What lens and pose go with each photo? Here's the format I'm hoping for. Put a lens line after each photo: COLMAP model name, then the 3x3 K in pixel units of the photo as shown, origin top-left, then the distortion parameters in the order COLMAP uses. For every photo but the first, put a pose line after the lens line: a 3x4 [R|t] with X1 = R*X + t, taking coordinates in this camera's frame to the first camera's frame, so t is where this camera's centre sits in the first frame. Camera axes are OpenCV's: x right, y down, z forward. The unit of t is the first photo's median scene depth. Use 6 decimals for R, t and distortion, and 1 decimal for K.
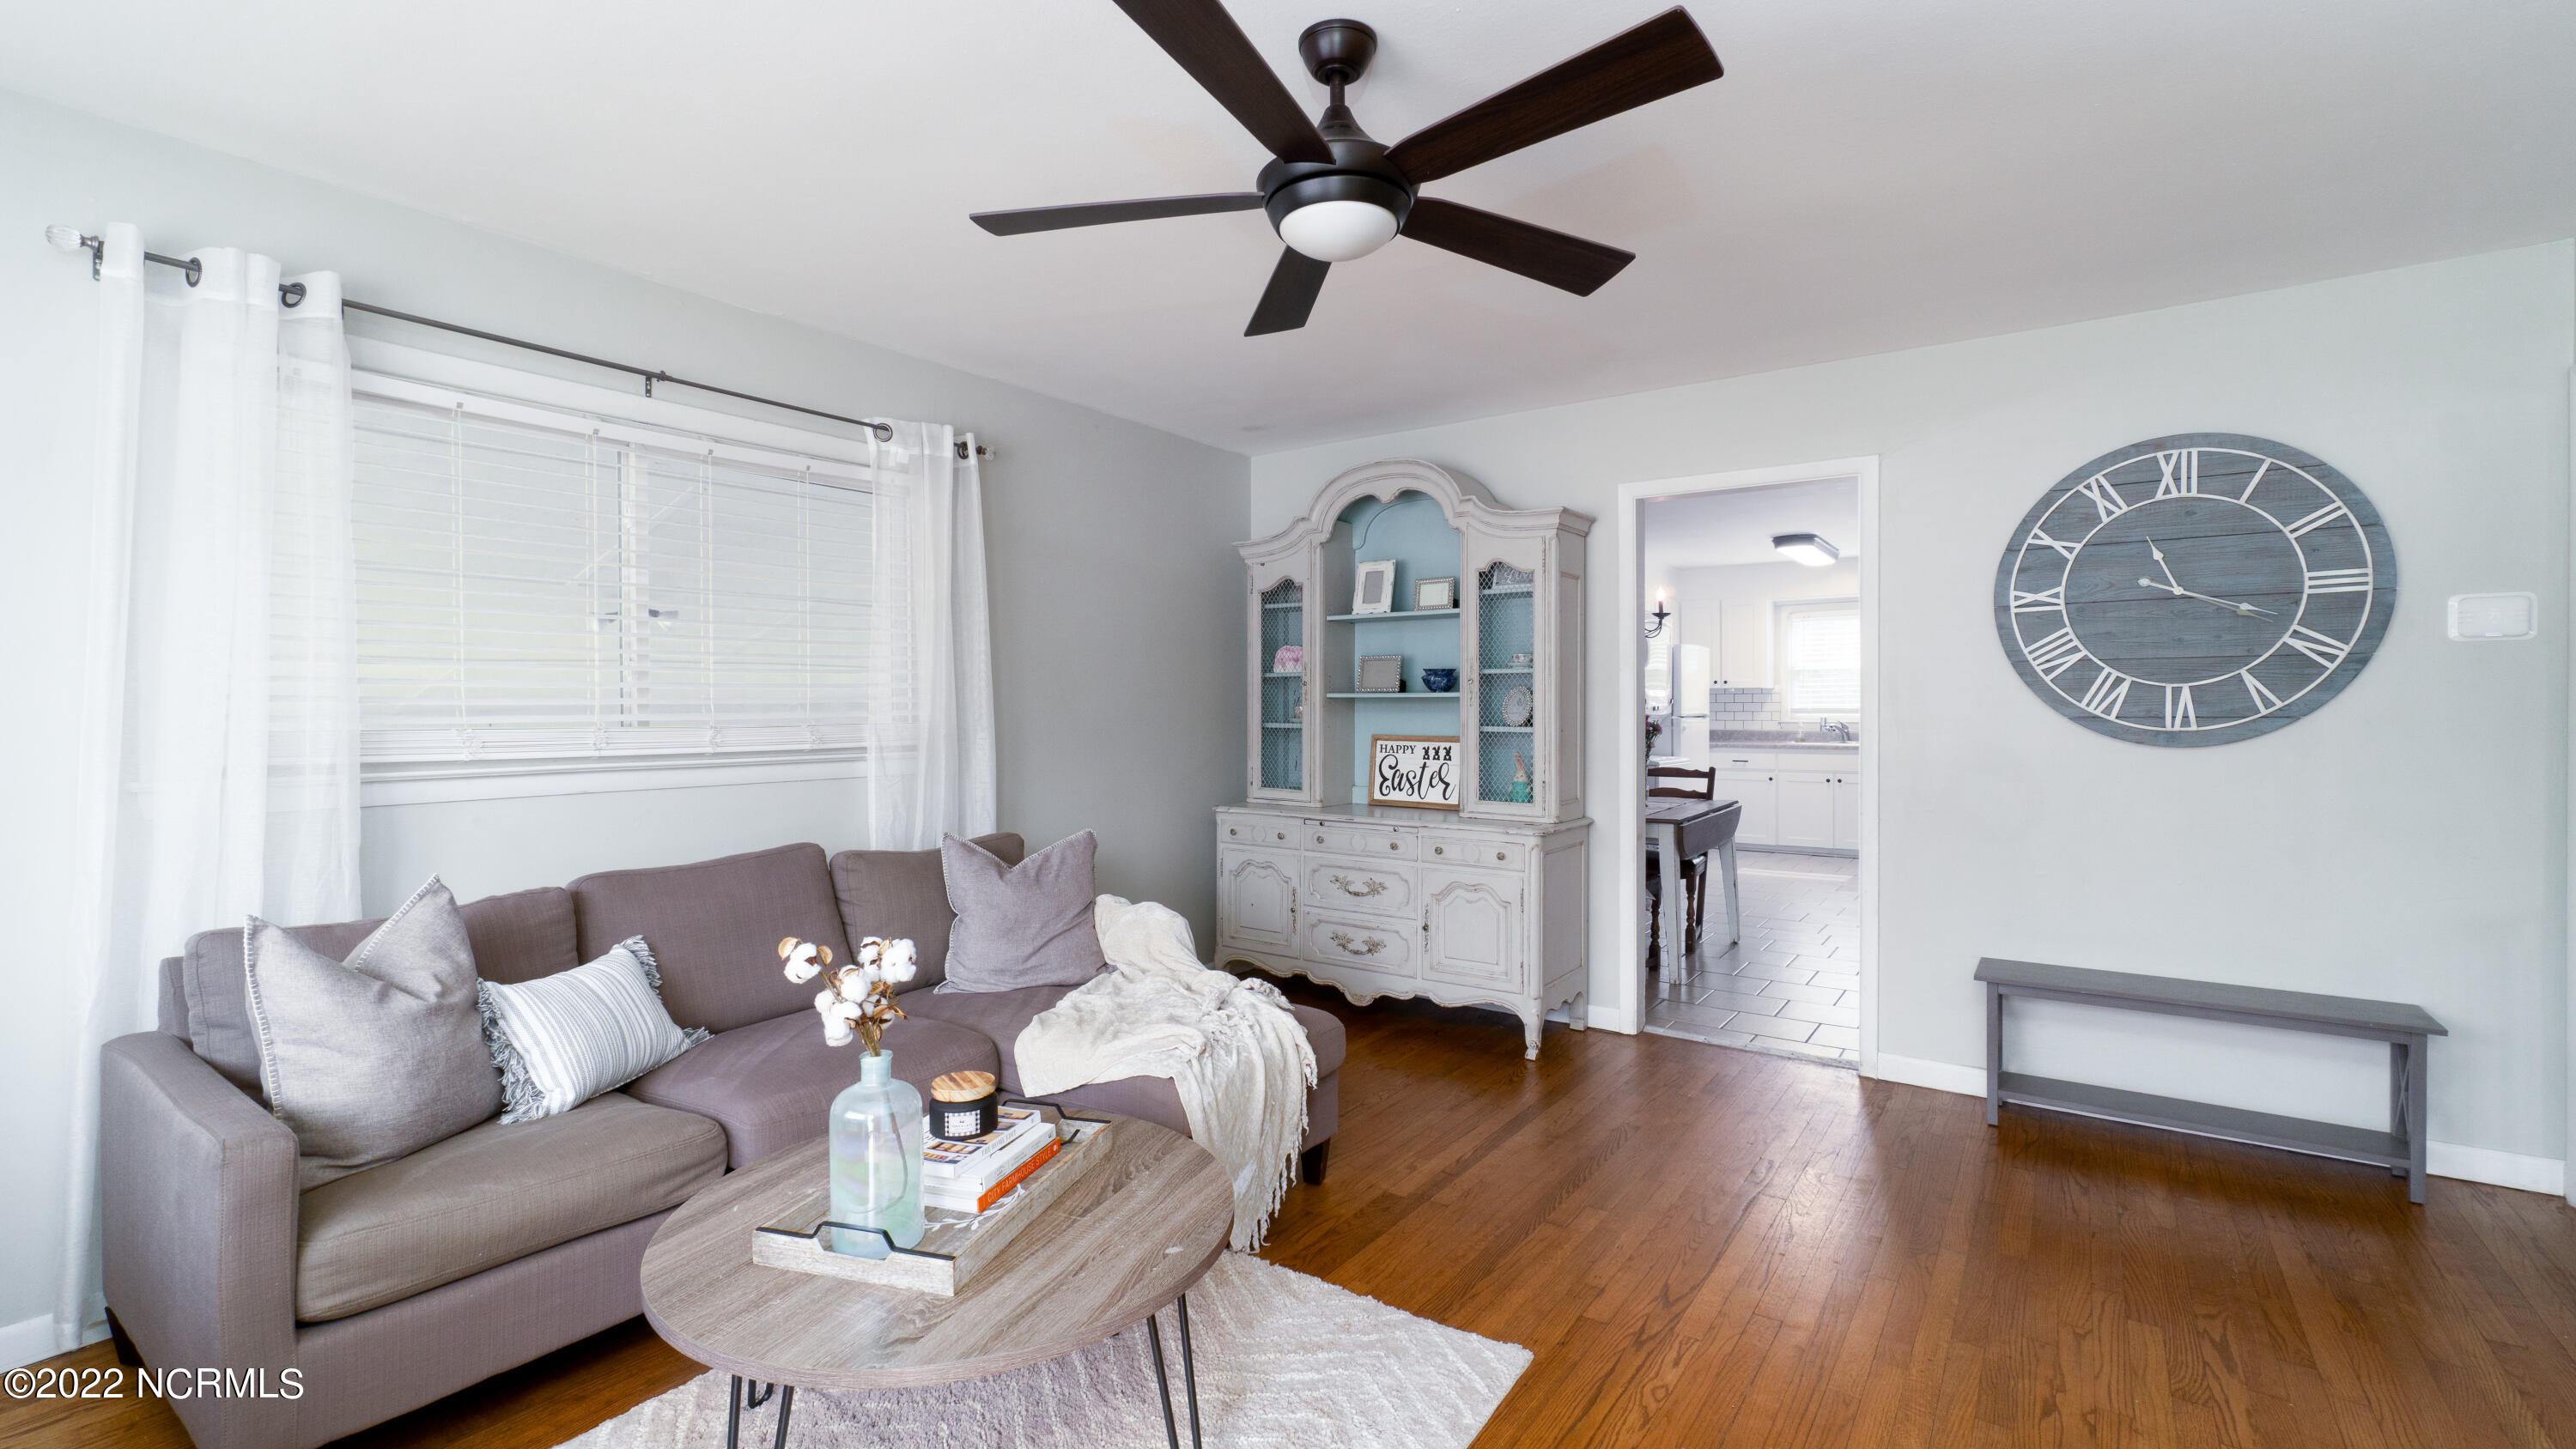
lens RADIAL K [[1121.1, 0, 1289.3], [0, 1121.1, 716.8], [0, 0, 1]] dist [-0.000932, 0.000002]
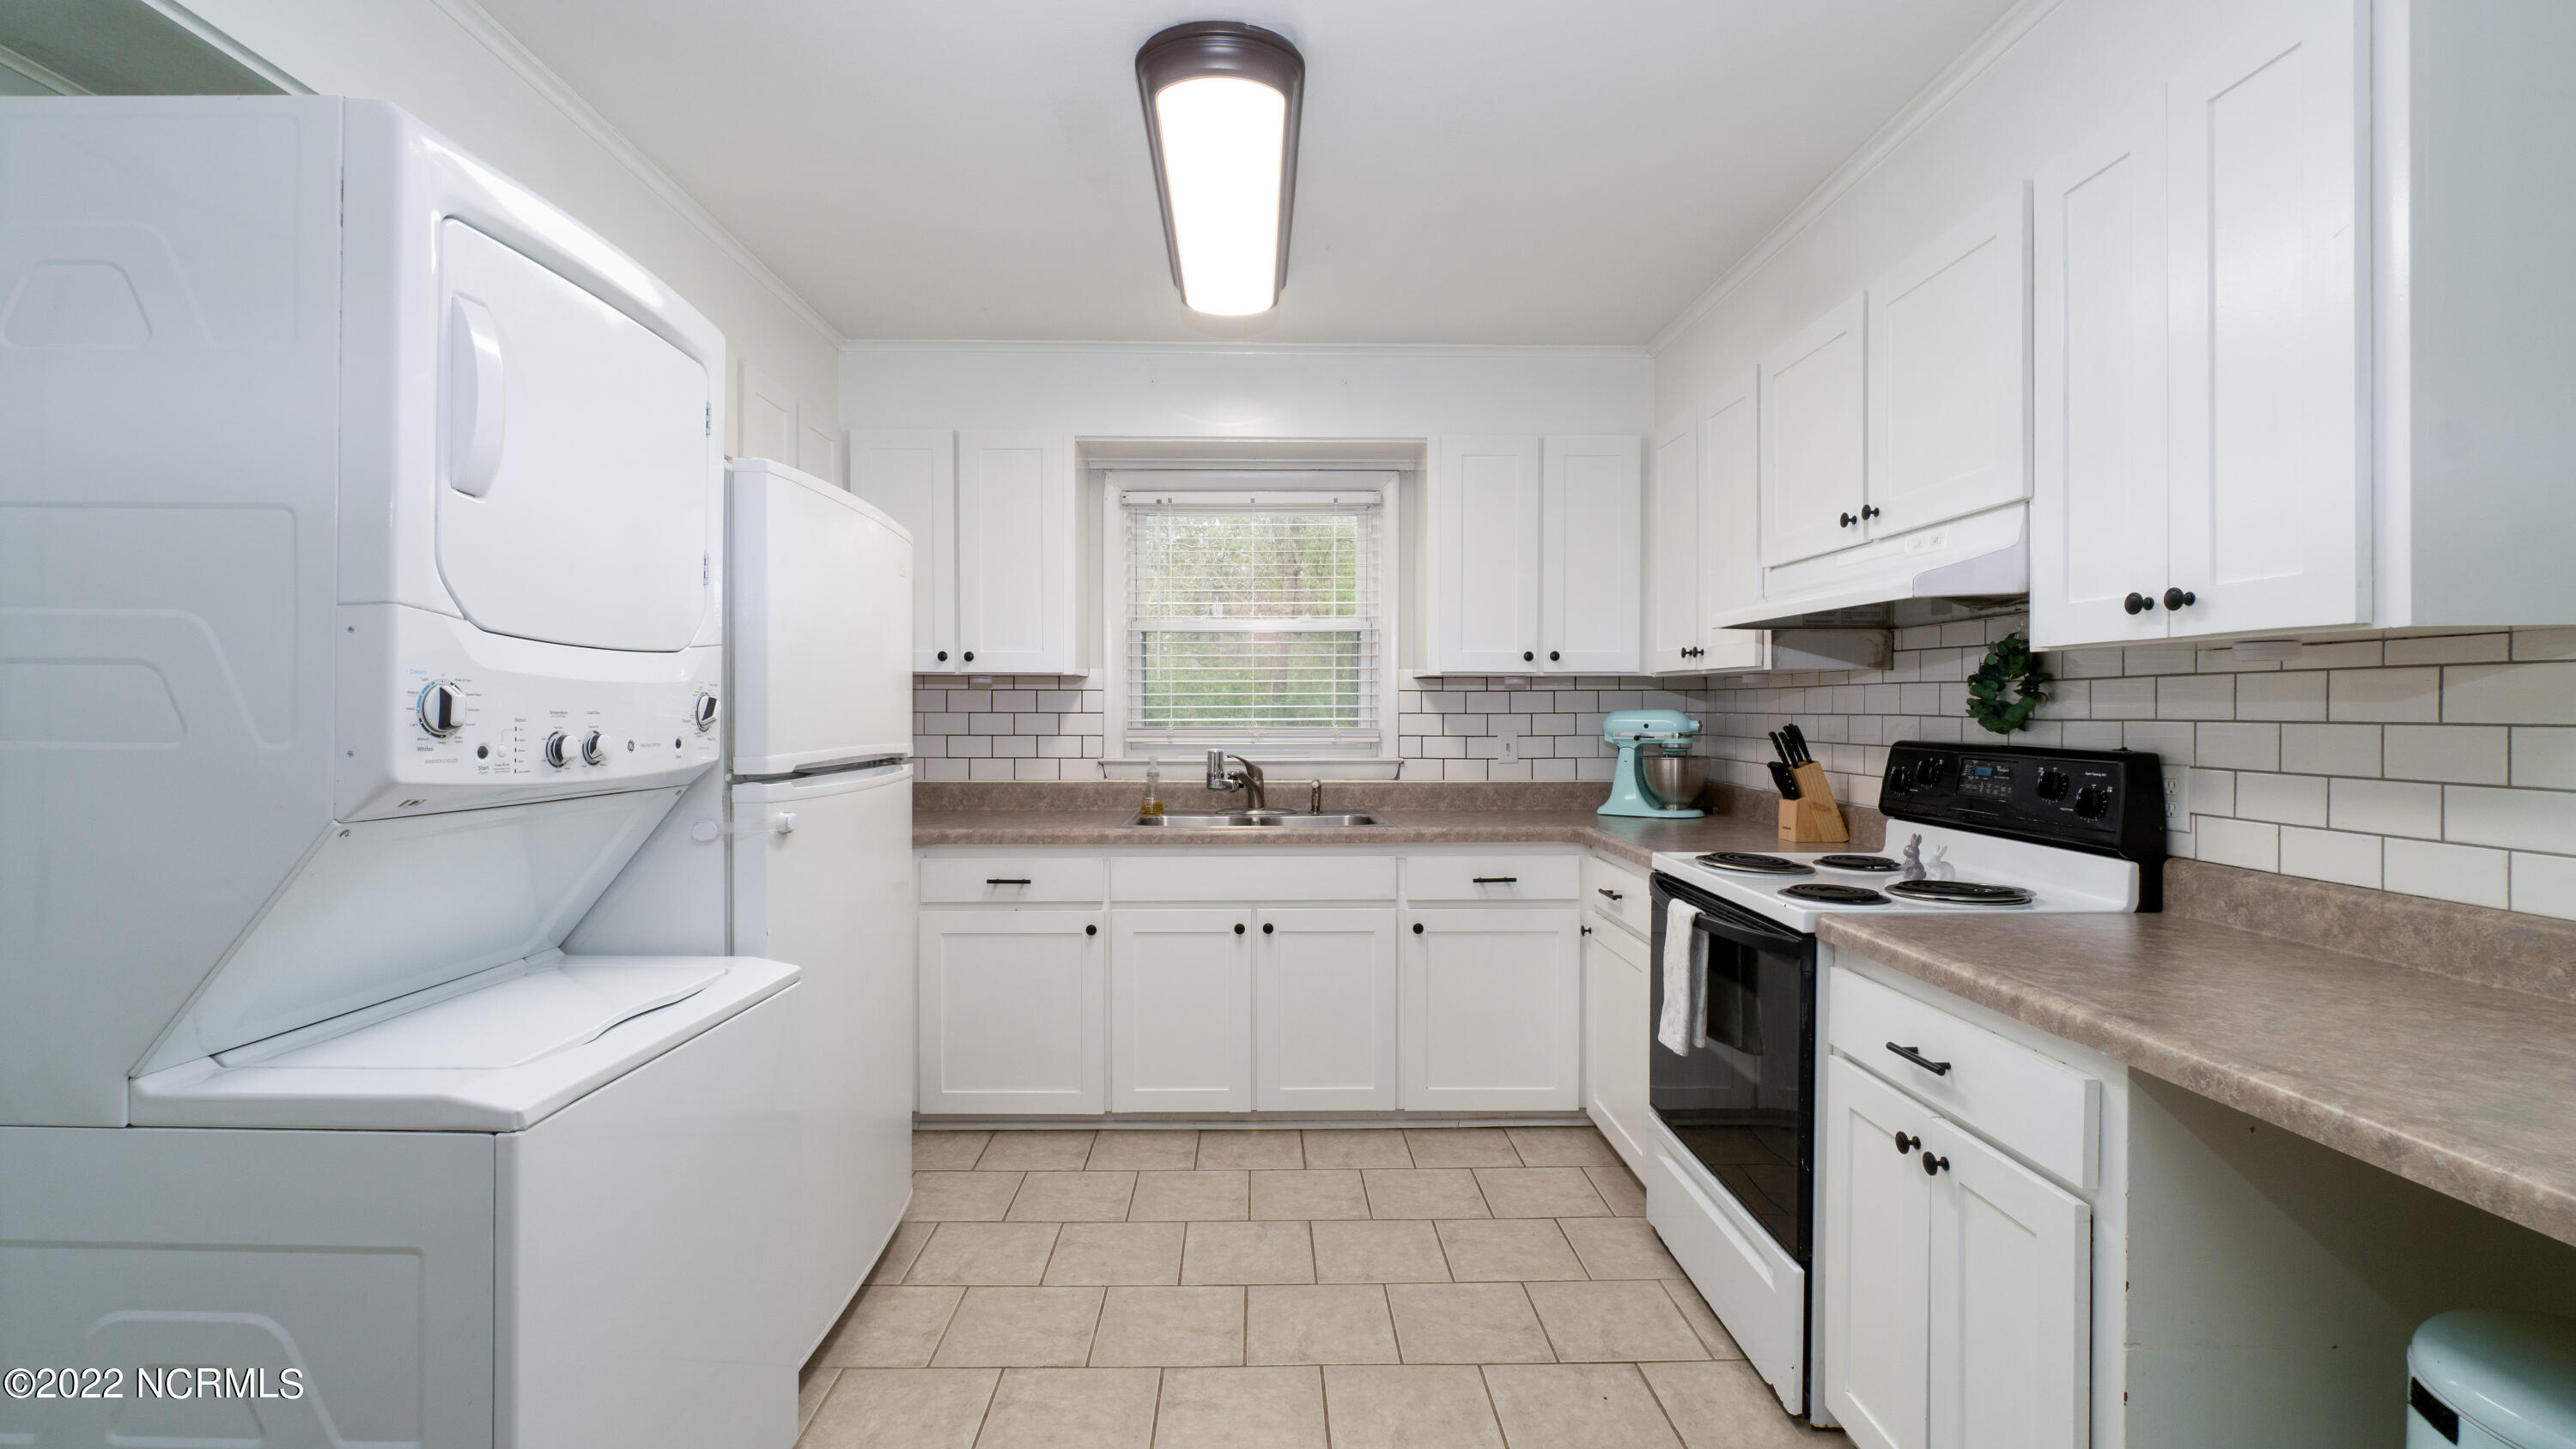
lens RADIAL K [[1121.1, 0, 1284.1], [0, 1121.1, 720.1], [0, 0, 1]] dist [-0.000932, 0.000002]
pose [[0.796821, -0.001870, 0.604213, 0.253685], [-0.000153, 0.999995, 0.003297, -0.011135], [-0.604216, -0.002719, 0.796816, 0.654754]]
